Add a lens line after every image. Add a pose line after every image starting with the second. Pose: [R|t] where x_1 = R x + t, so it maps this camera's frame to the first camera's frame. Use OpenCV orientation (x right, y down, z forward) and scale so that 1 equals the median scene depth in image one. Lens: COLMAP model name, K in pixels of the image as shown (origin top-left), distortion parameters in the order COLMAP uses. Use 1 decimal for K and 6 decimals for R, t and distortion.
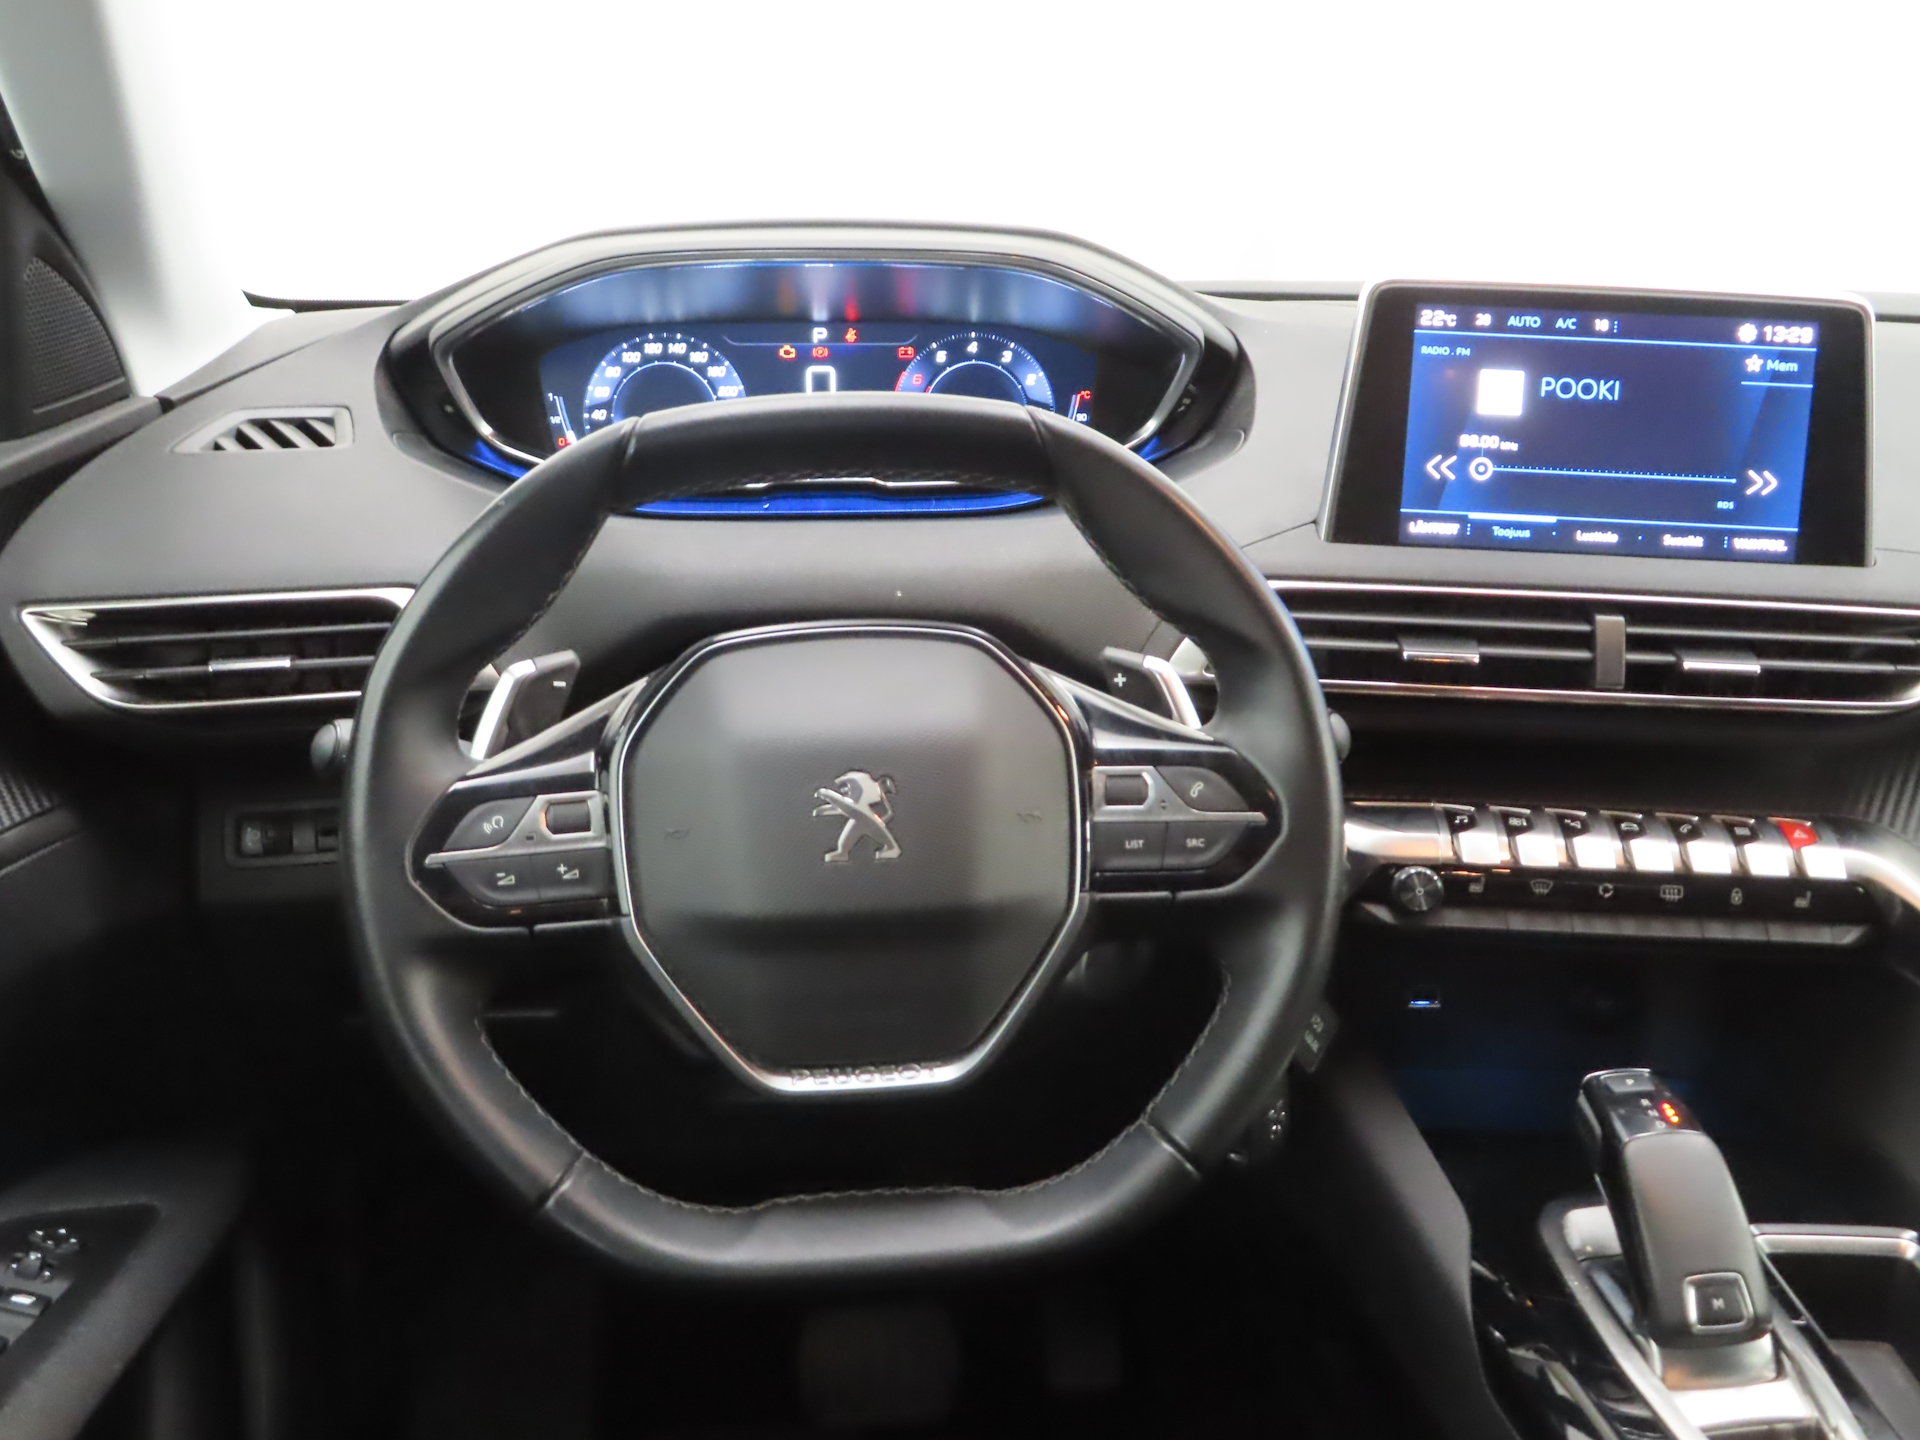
lens RADIAL K [[2314.2, 0, 960.0], [0, 2314.2, 720.0], [0, 0, 1]] dist [-0.074702, -0.006281]
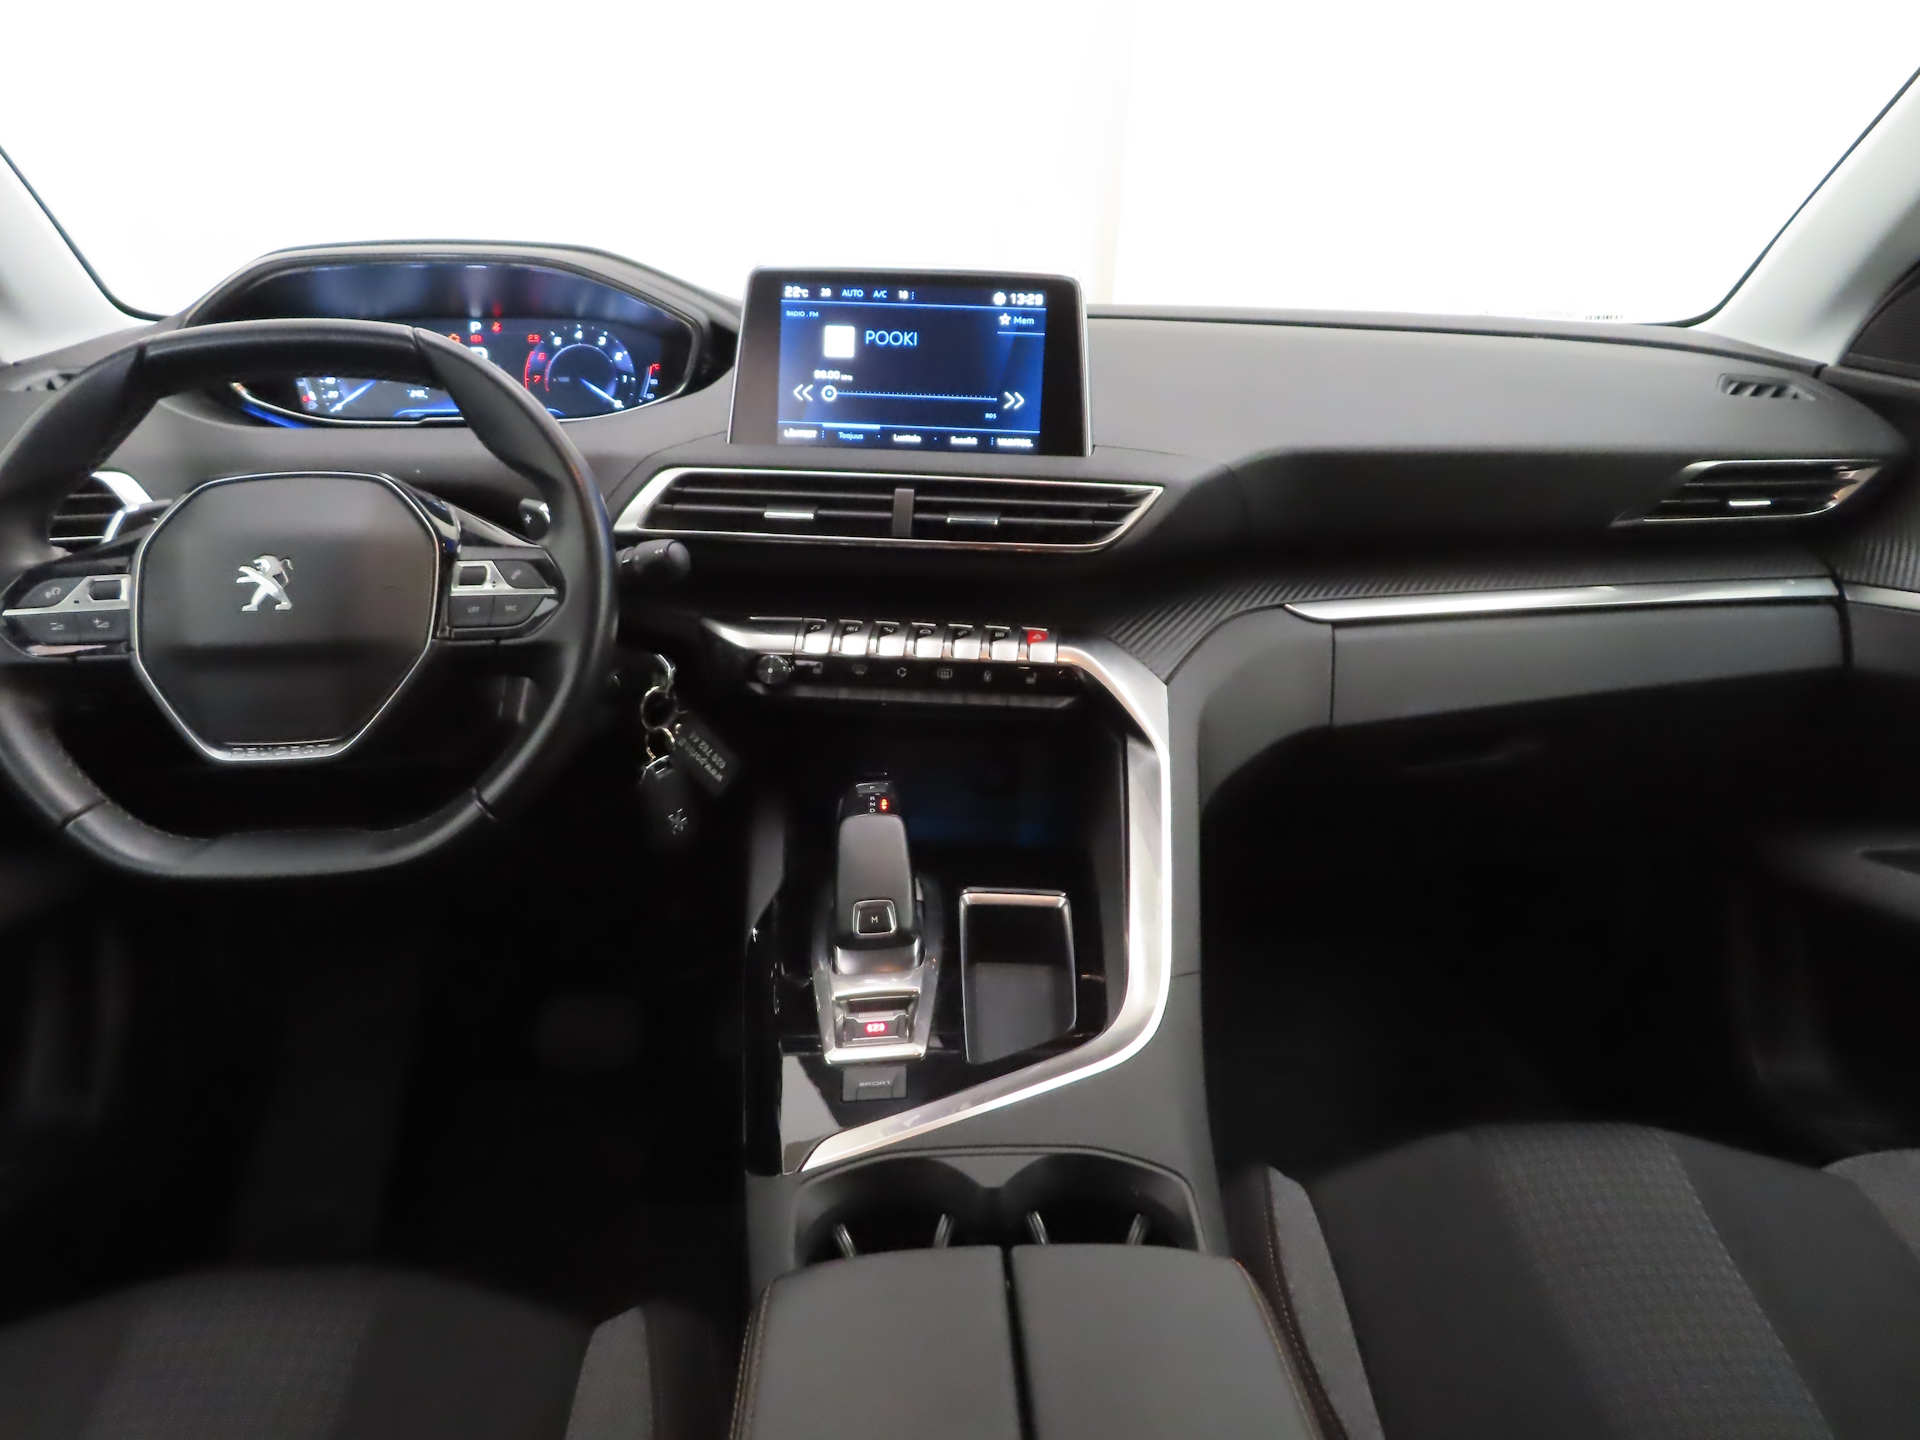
lens RADIAL K [[1614.5, 0, 960.0], [0, 1614.5, 720.0], [0, 0, 1]] dist [-0.074102, 0.002532]
pose [[0.999960, 0.003076, -0.008358, 0.324554], [-0.002921, 0.999825, 0.018490, 0.084618], [0.008413, -0.018465, 0.999794, -0.048925]]
